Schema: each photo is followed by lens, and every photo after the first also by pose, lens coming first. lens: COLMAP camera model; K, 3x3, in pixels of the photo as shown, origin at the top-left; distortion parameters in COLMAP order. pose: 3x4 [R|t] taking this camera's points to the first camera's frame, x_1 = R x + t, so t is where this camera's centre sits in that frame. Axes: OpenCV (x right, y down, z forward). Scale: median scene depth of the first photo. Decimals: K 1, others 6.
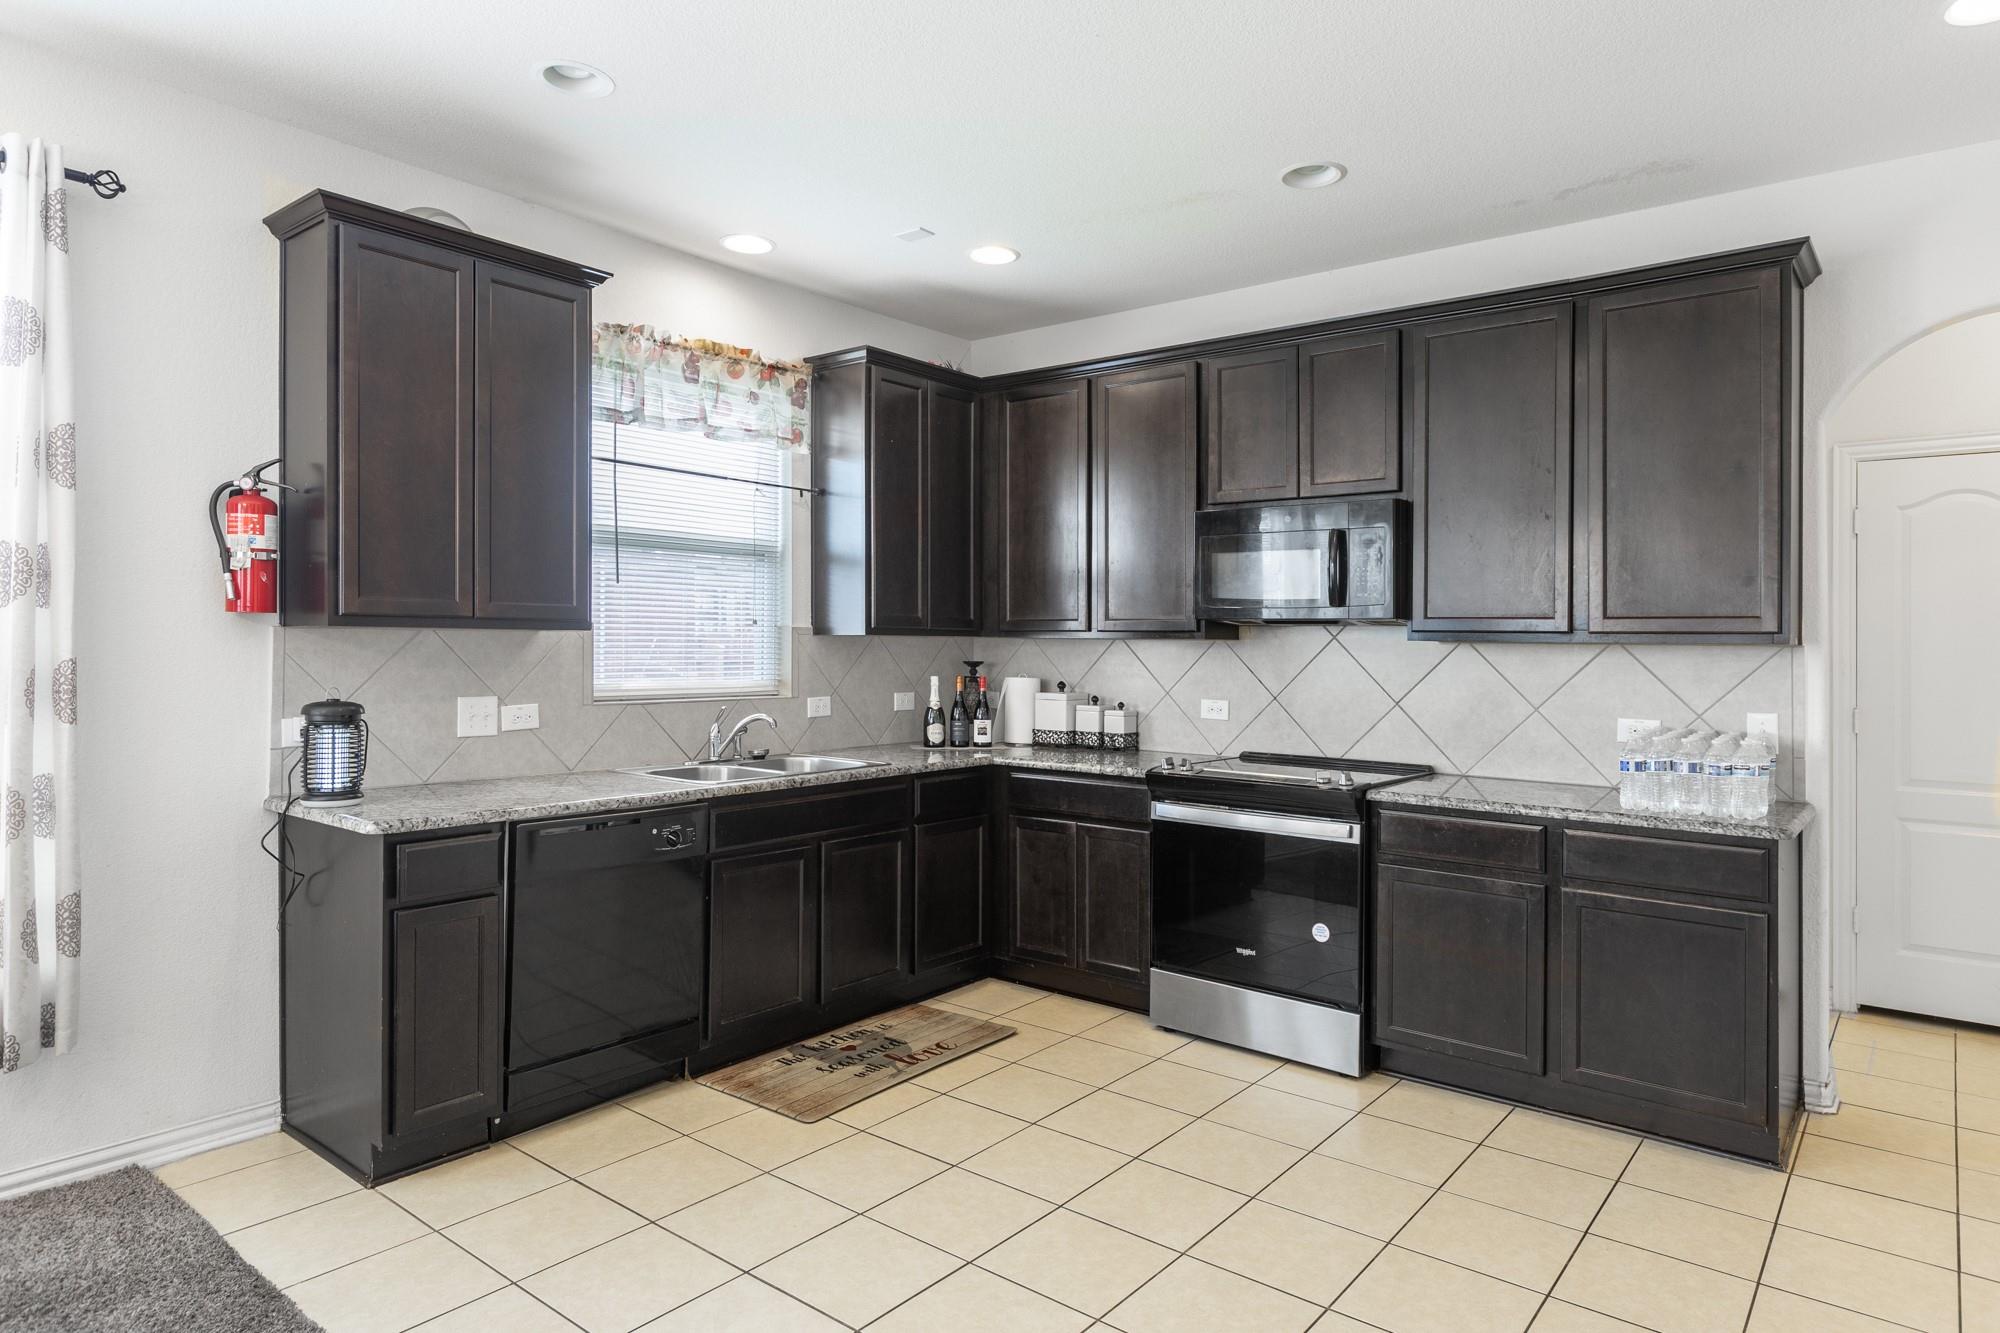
lens RADIAL K [[1173.6, 0, 996.7], [0, 1173.6, 648.9], [0, 0, 1]] dist [-0.002006, 0.001500]
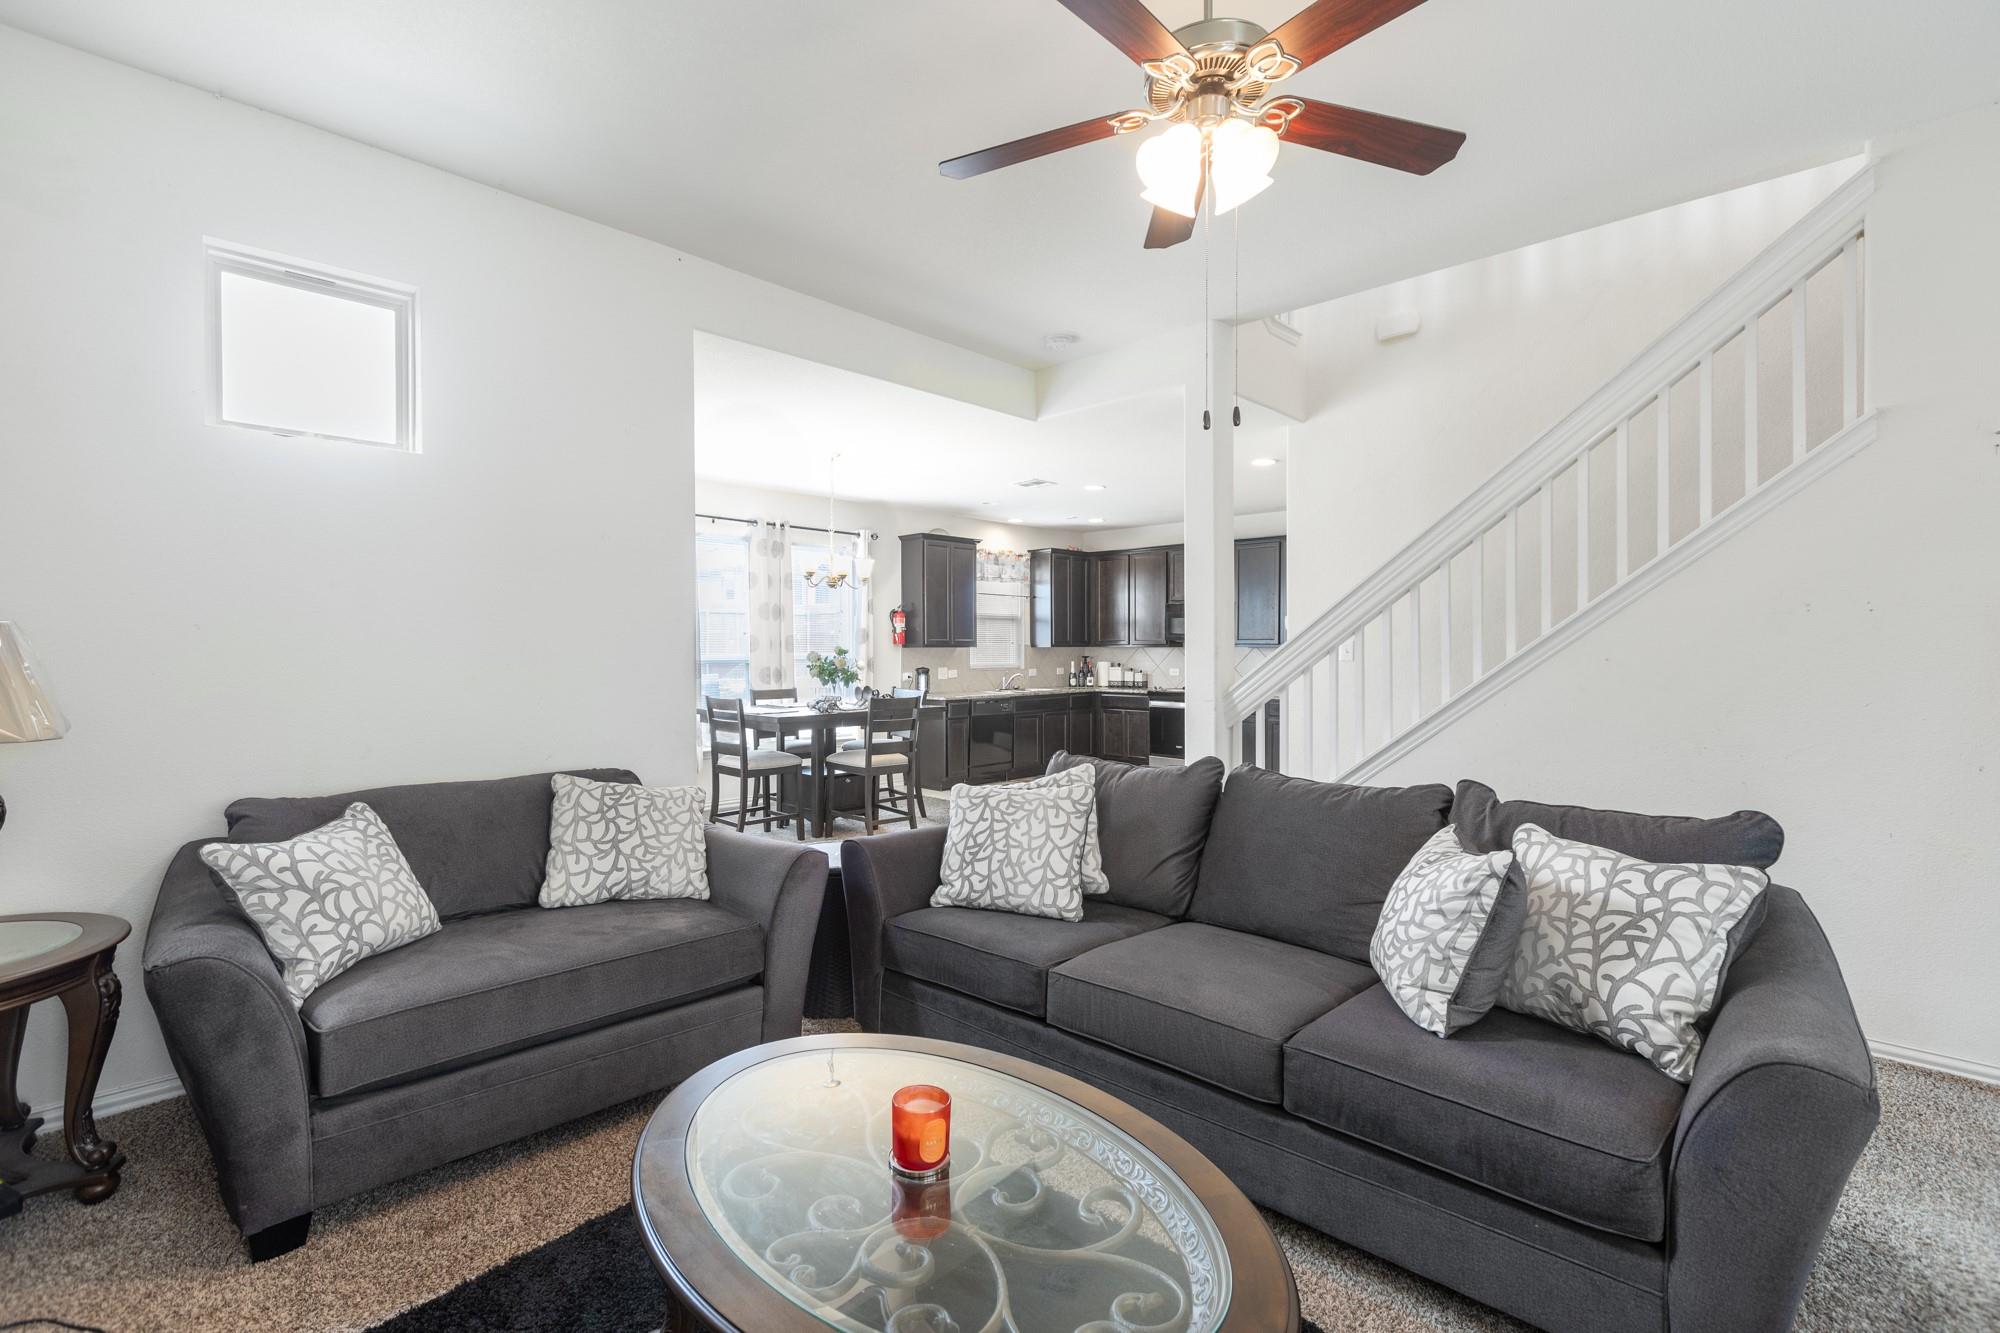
lens RADIAL K [[889.4, 0, 991.6], [0, 889.4, 689.9], [0, 0, 1]] dist [-0.000844, 0.000600]
pose [[0.996352, -0.009143, -0.084845, -0.083239], [0.012873, 0.998970, 0.043520, -0.003846], [0.084359, -0.044454, 0.995443, -1.390198]]
